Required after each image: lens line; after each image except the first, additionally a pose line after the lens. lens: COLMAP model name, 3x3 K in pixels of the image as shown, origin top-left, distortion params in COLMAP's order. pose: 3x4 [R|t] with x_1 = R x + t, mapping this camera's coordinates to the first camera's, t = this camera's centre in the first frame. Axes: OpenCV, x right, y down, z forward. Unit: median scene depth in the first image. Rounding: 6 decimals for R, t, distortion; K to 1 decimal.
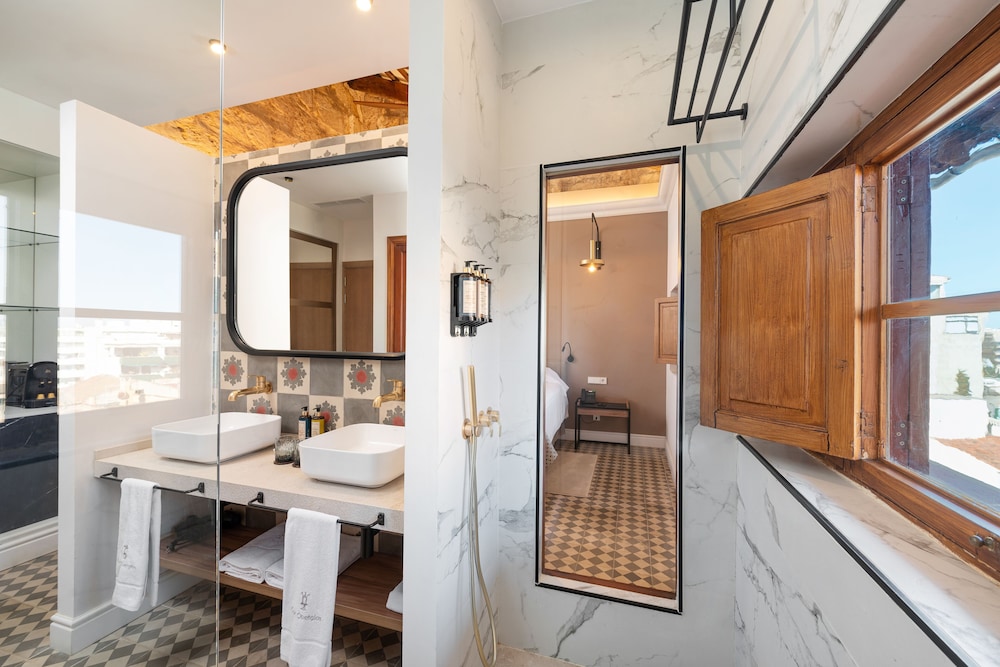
lens RADIAL K [[409.5, 0, 503.8], [0, 409.5, 333.5], [0, 0, 1]] dist [0.001106, -0.001132]
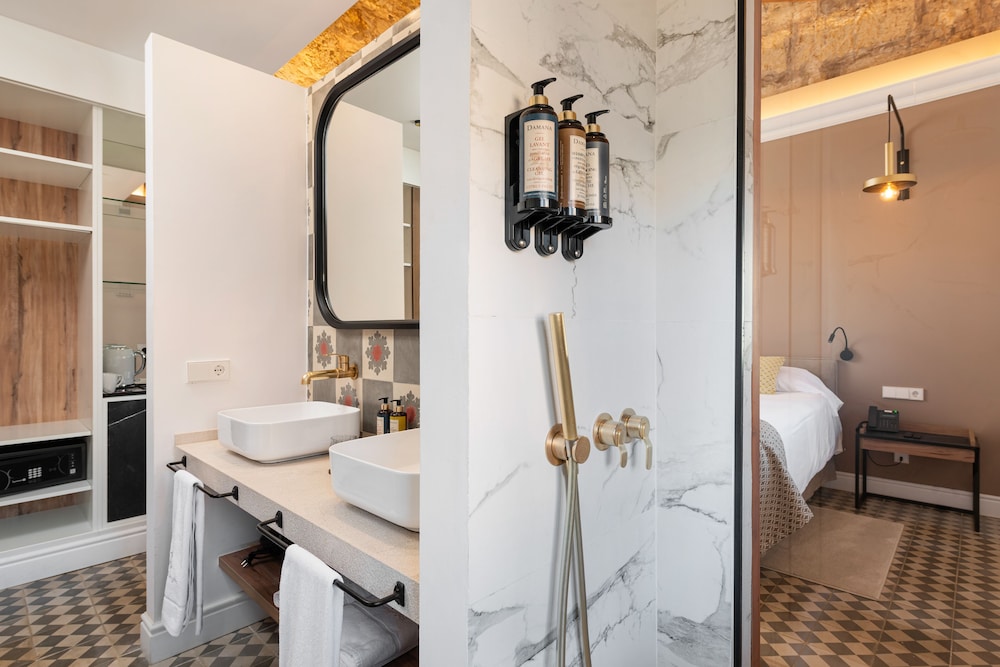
lens RADIAL K [[505.4, 0, 498.3], [0, 505.4, 335.2], [0, 0, 1]] dist [-0.001402, 0.000964]
pose [[0.898428, -0.006856, -0.439068, 0.078539], [0.008549, 0.999962, 0.001879, 0.070161], [0.439038, -0.005441, 0.898452, 0.297803]]
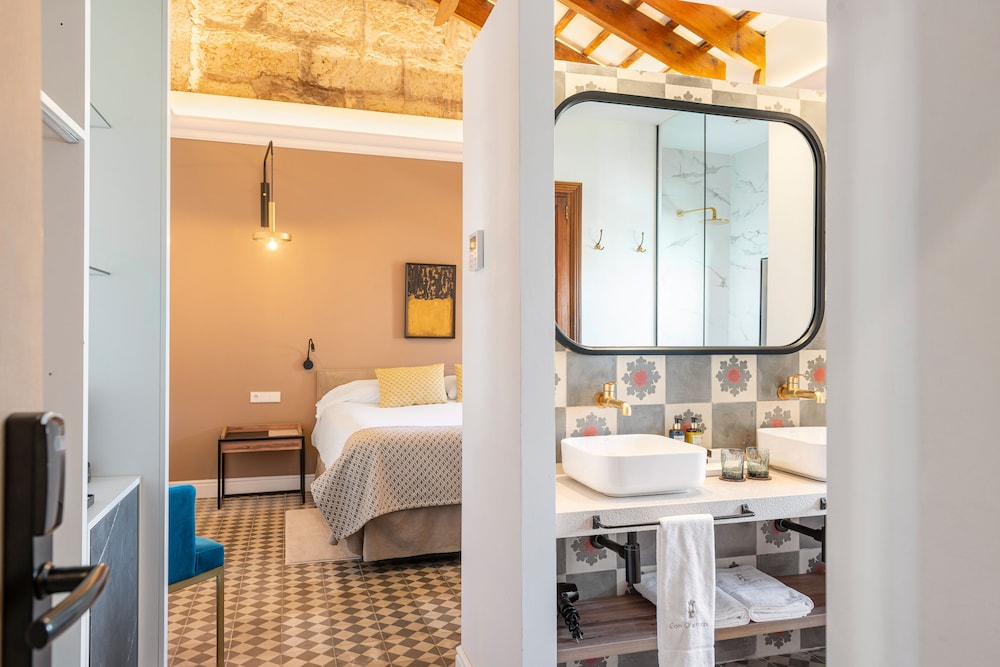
lens RADIAL K [[675.7, 0, 496.2], [0, 675.7, 336.5], [0, 0, 1]] dist [0.000022, -0.005390]
pose [[0.823160, -0.008870, 0.567740, -1.494498], [0.003797, 0.999942, 0.010119, 0.009458], [-0.567797, -0.006174, 0.823146, 0.138599]]
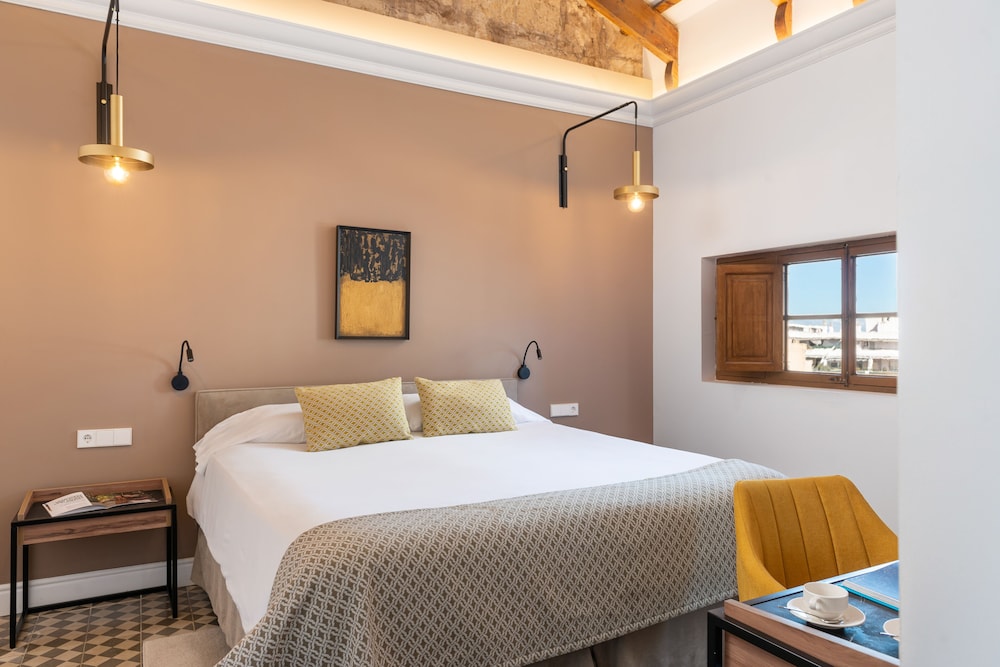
lens RADIAL K [[675.7, 0, 500.8], [0, 675.7, 333.7], [0, 0, 1]] dist [0.000022, -0.005390]
pose [[0.696704, -0.006679, 0.717328, -1.213307], [0.003820, 0.999977, 0.005601, 0.020344], [-0.717348, -0.001161, 0.696714, 1.100985]]
